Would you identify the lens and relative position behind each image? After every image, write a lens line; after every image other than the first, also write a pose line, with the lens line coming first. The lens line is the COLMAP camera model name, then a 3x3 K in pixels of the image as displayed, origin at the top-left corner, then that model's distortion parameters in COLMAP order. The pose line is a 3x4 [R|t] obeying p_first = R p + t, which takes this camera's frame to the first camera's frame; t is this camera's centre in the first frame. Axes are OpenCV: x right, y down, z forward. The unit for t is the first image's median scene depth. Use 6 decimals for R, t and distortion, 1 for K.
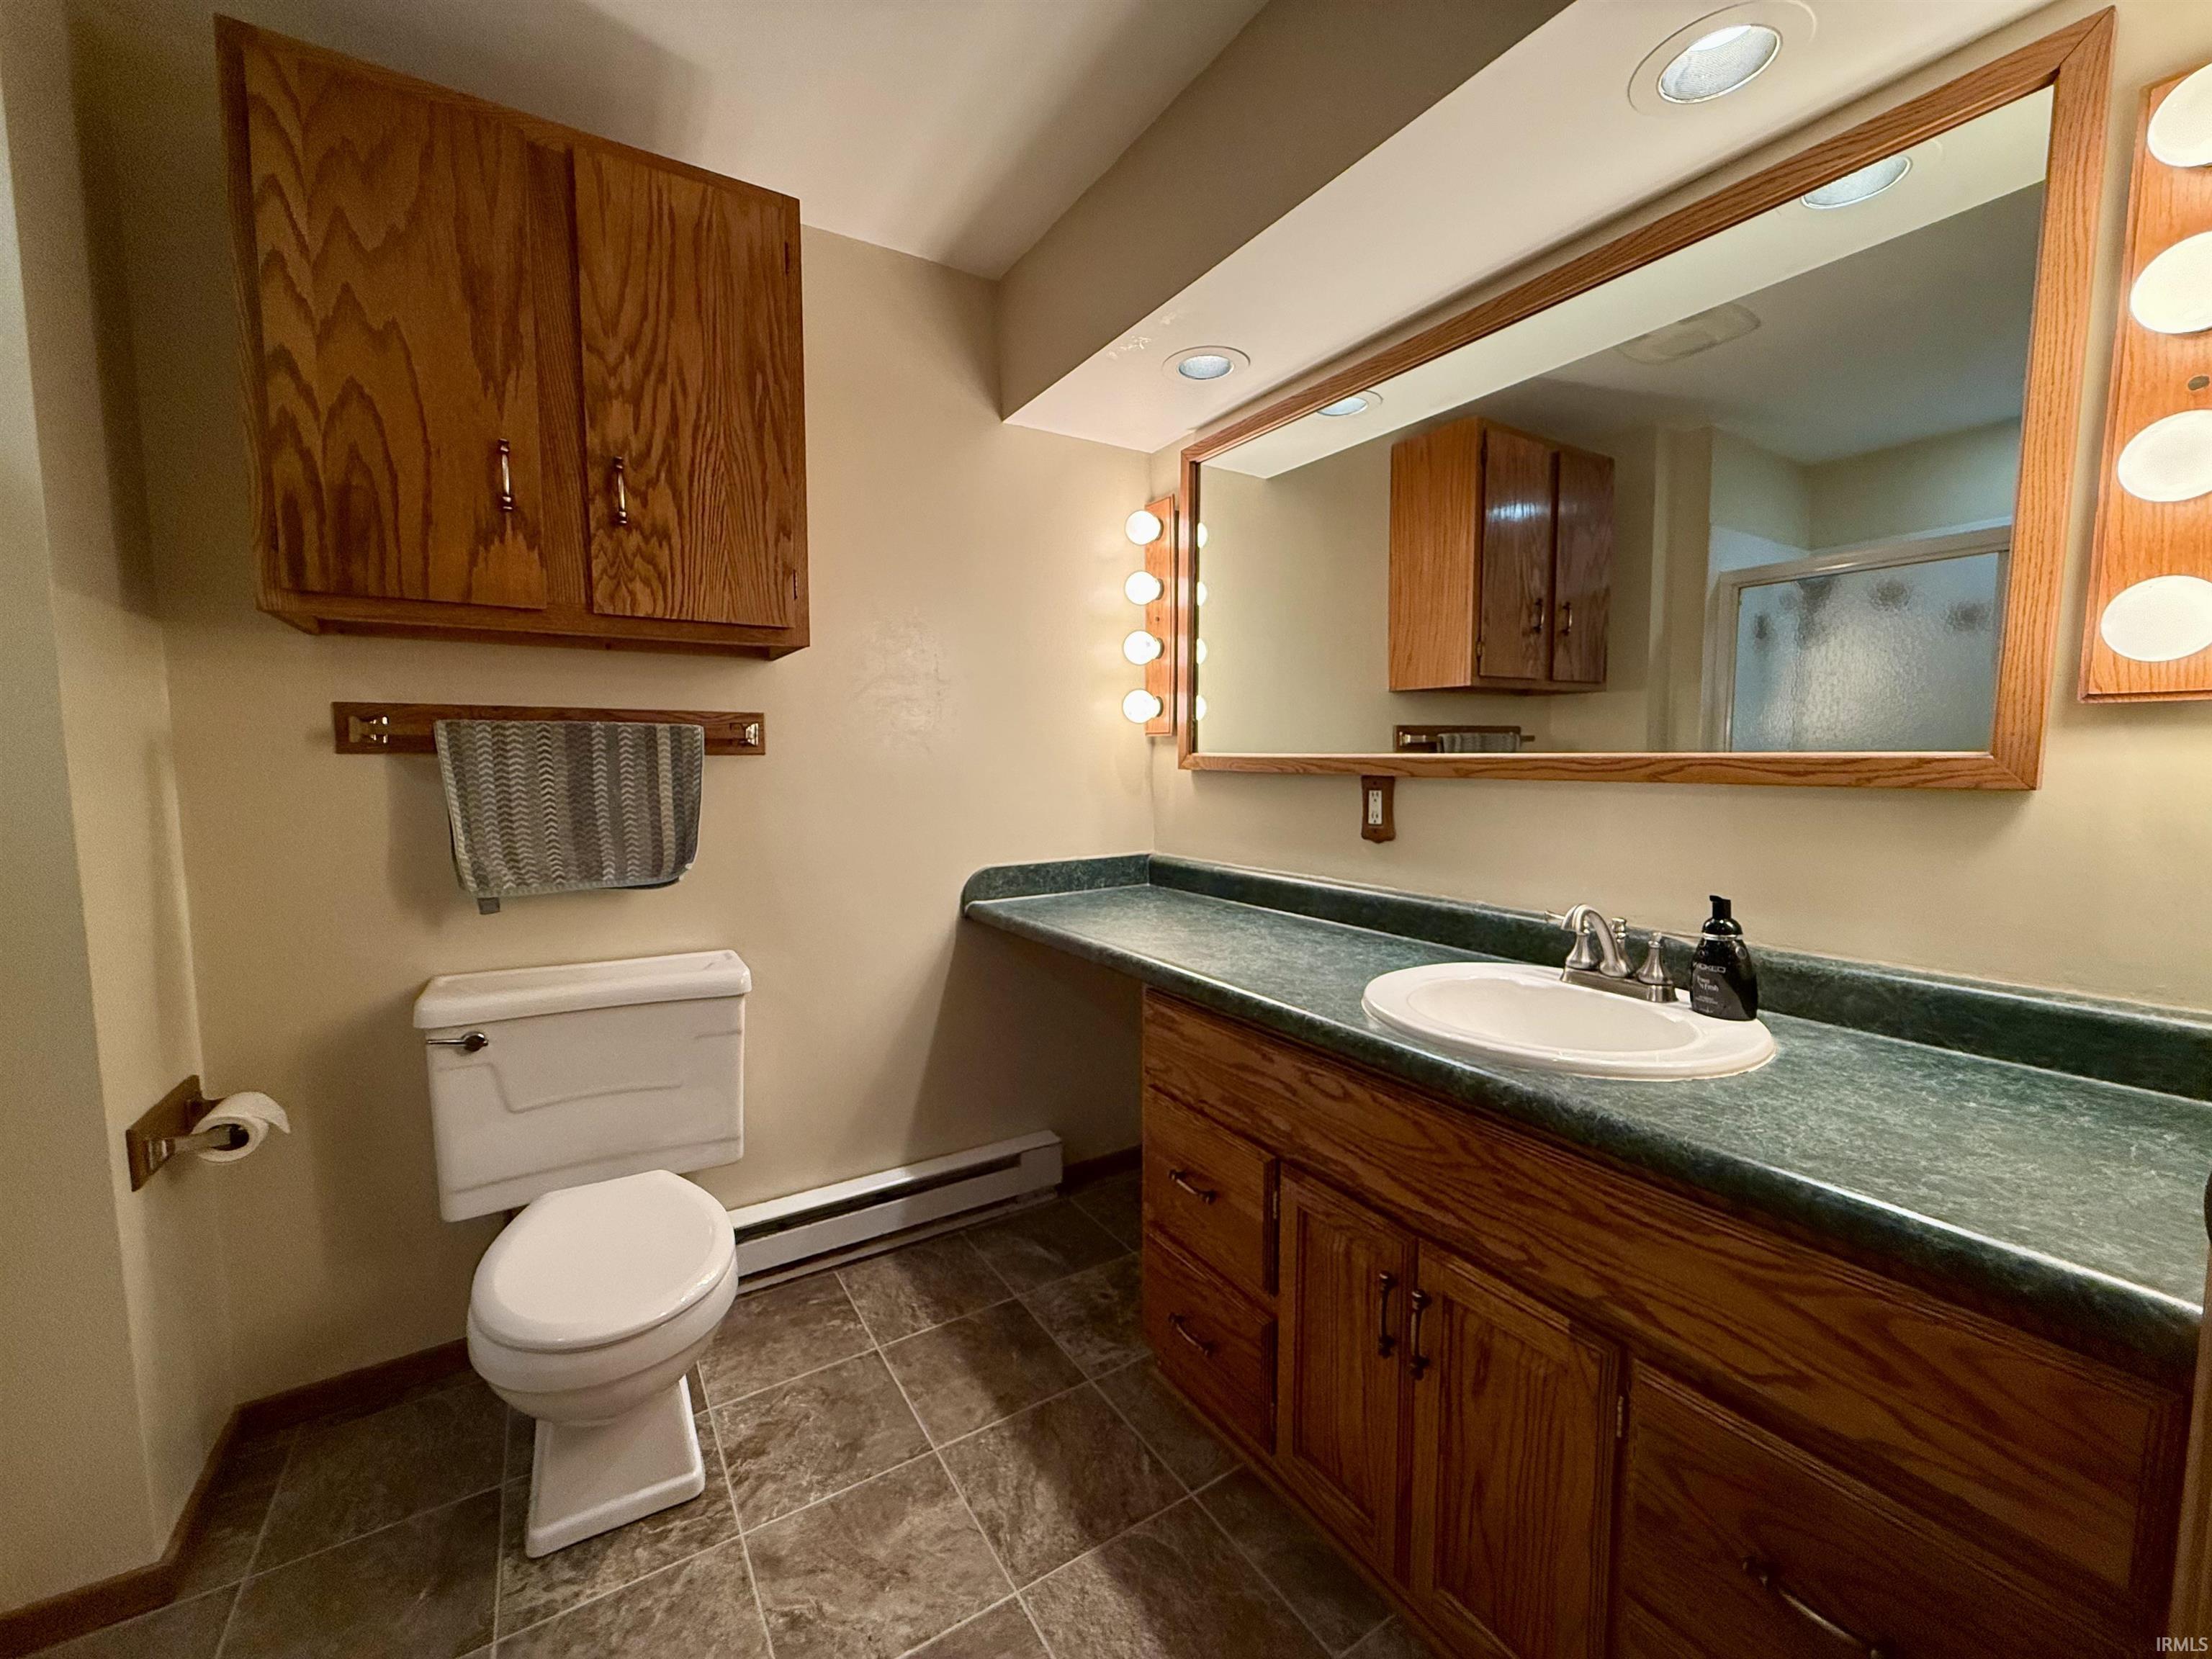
lens RADIAL K [[896.5, 0, 1108.6], [0, 896.5, 834.3], [0, 0, 1]] dist [0.005152, -0.001428]
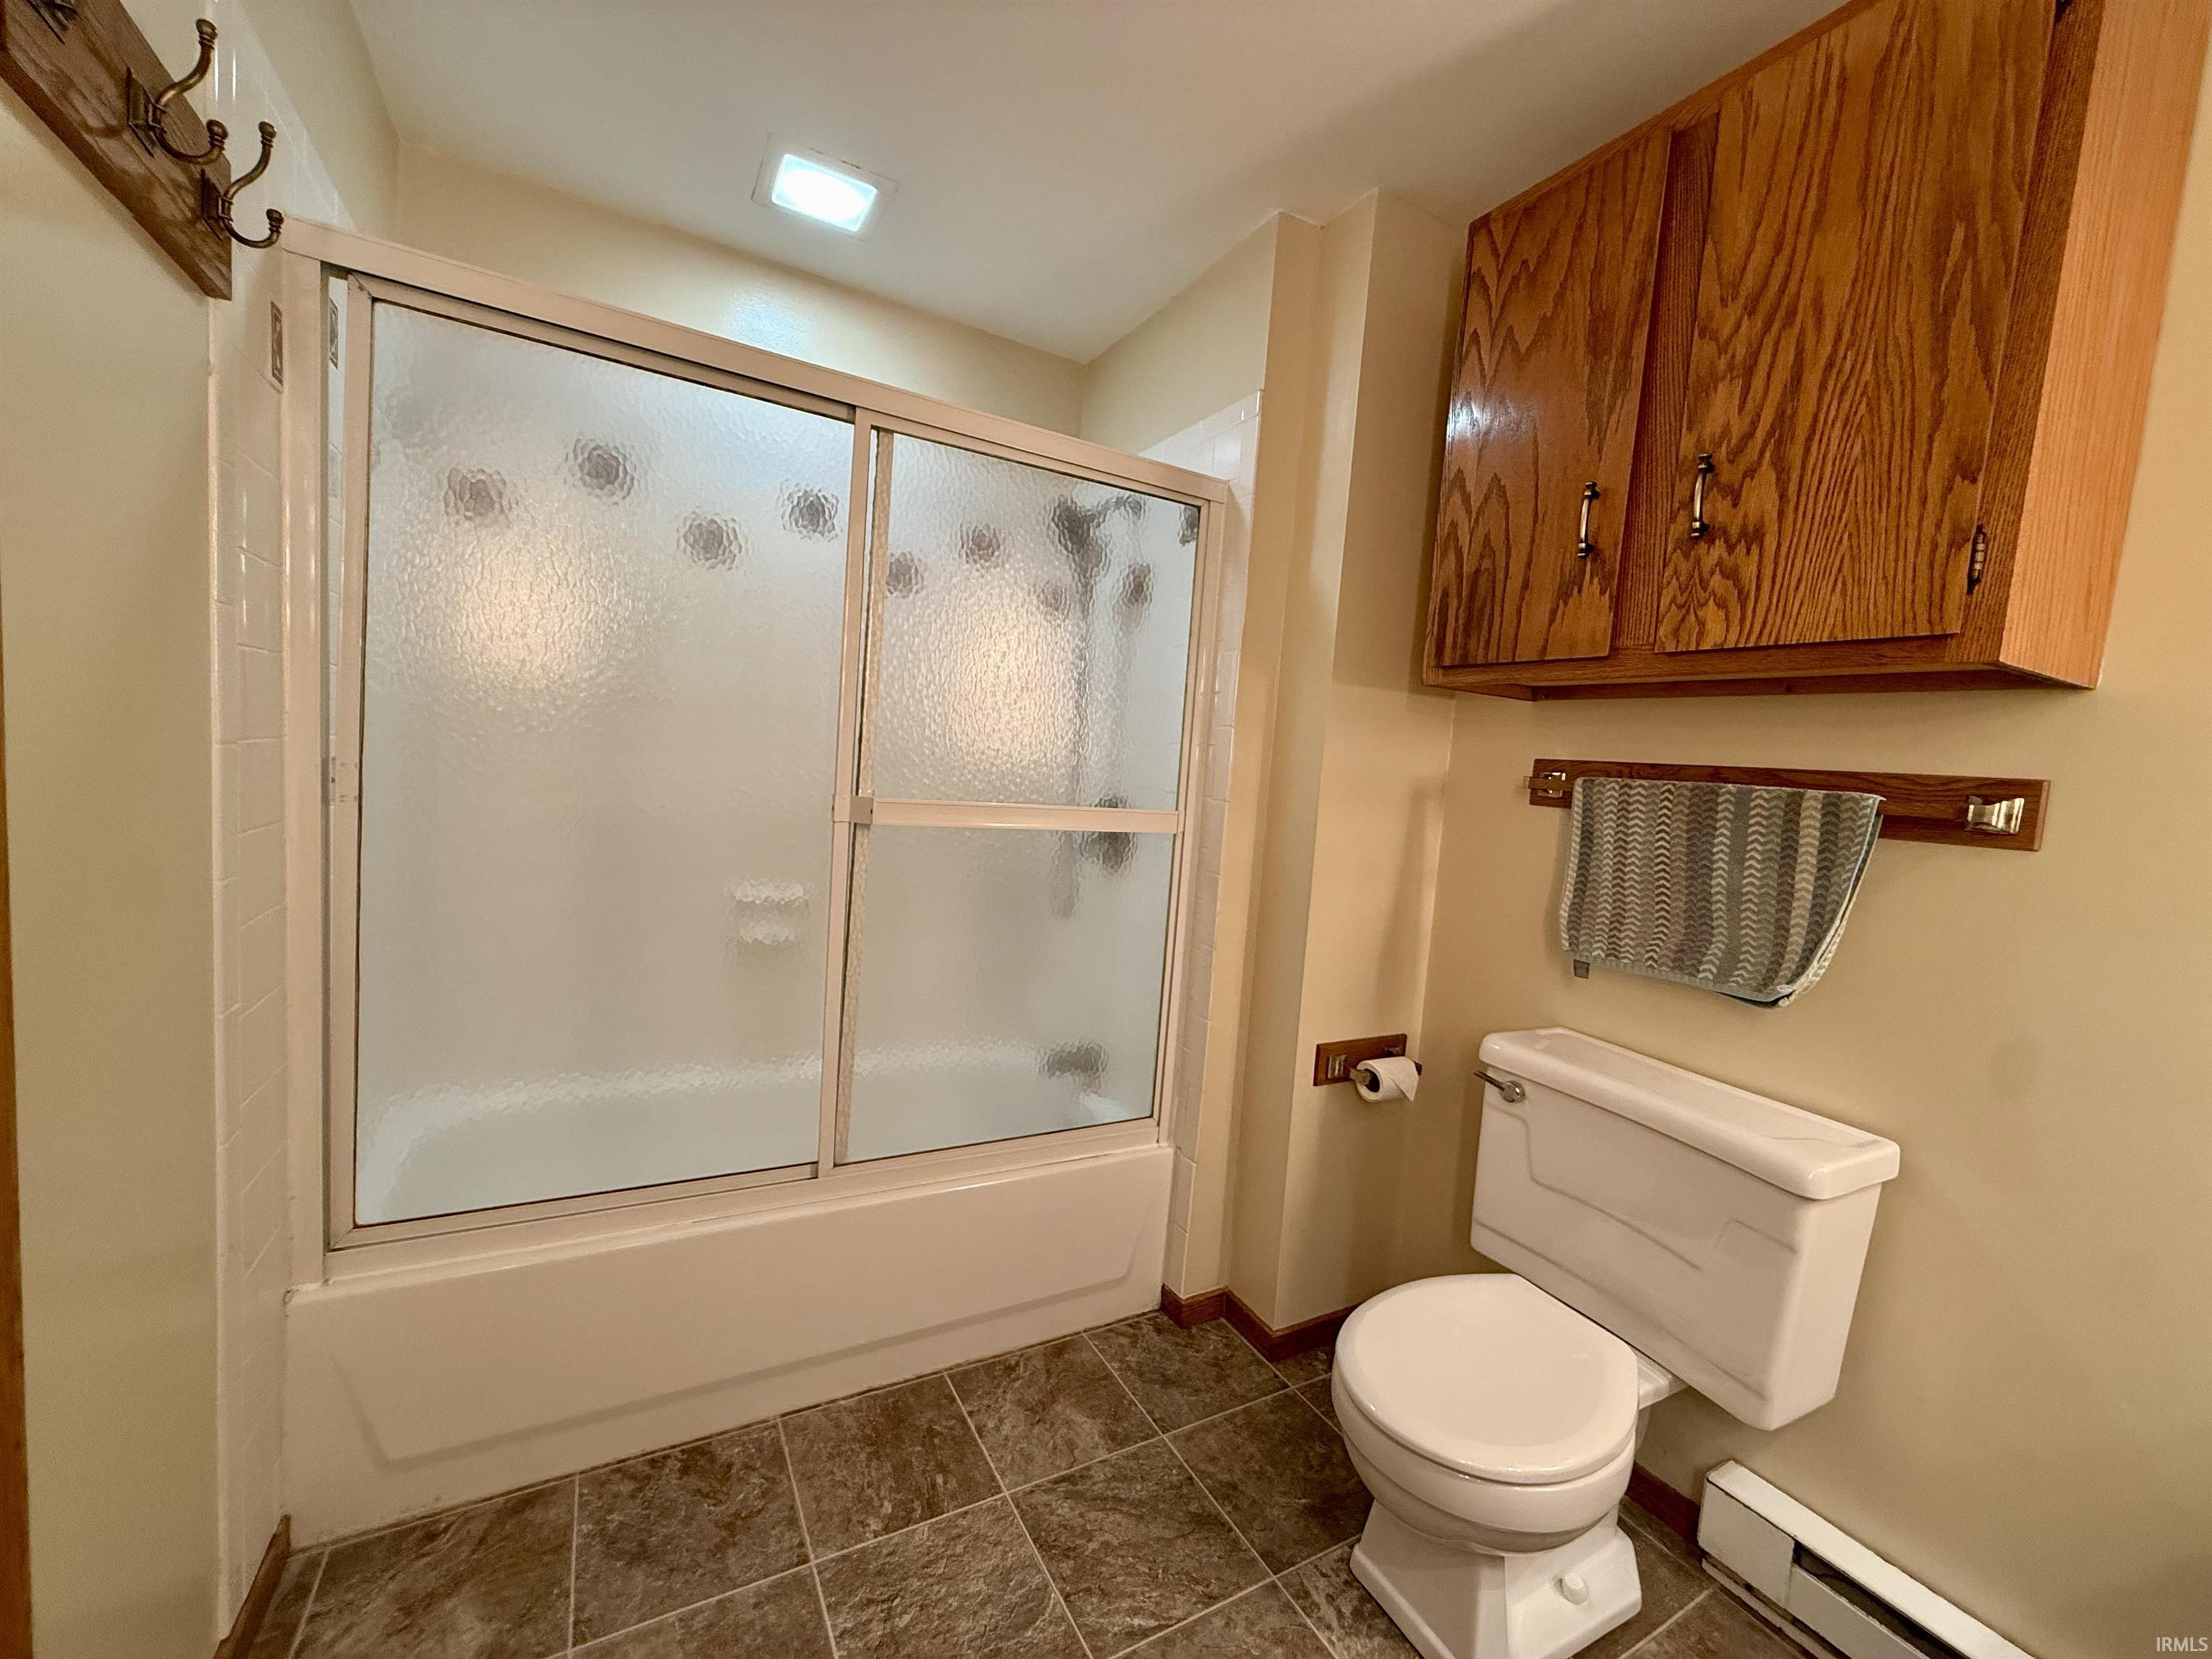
lens RADIAL K [[896.5, 0, 1107.4], [0, 896.5, 833.0], [0, 0, 1]] dist [0.005152, -0.001428]
pose [[-0.062924, 0.081714, -0.994667, 0.306785], [-0.156041, 0.983580, 0.090674, -0.076586], [0.985744, 0.160914, -0.049140, 0.559164]]
